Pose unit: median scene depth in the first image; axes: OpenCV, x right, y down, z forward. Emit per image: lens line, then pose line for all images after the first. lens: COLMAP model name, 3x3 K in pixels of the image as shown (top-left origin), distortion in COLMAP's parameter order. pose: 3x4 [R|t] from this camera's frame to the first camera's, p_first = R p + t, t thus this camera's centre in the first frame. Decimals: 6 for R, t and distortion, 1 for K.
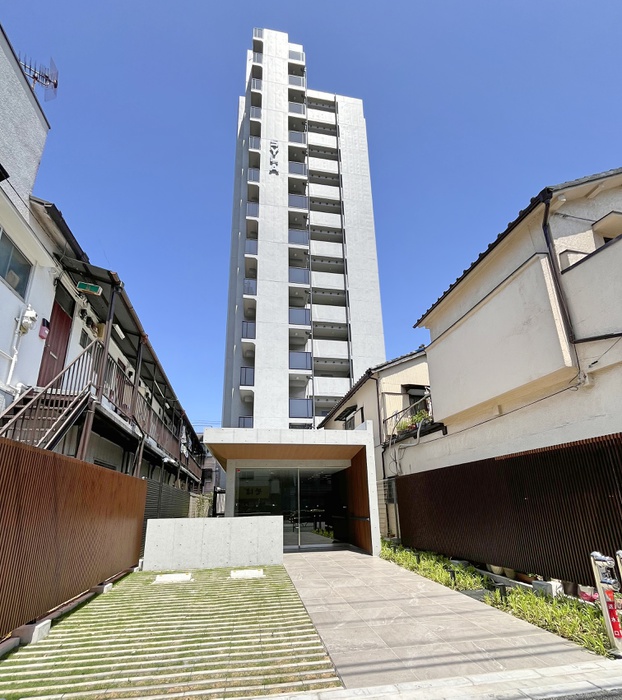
lens RADIAL K [[363.1, 0, 305.4], [0, 363.1, 404.0], [0, 0, 1]] dist [0.000229, -0.001018]
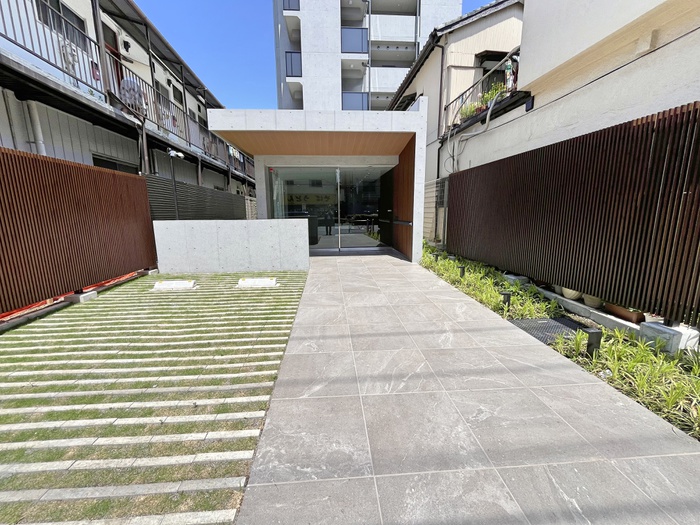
lens RADIAL K [[283.5, 0, 350.0], [0, 283.5, 262.7], [0, 0, 1]] dist [-0.000236, -0.000199]
pose [[0.994465, 0.027592, -0.101382, 0.121705], [0.019495, 0.899692, 0.436089, 0.123732], [0.103245, -0.435651, 0.894175, 0.407672]]
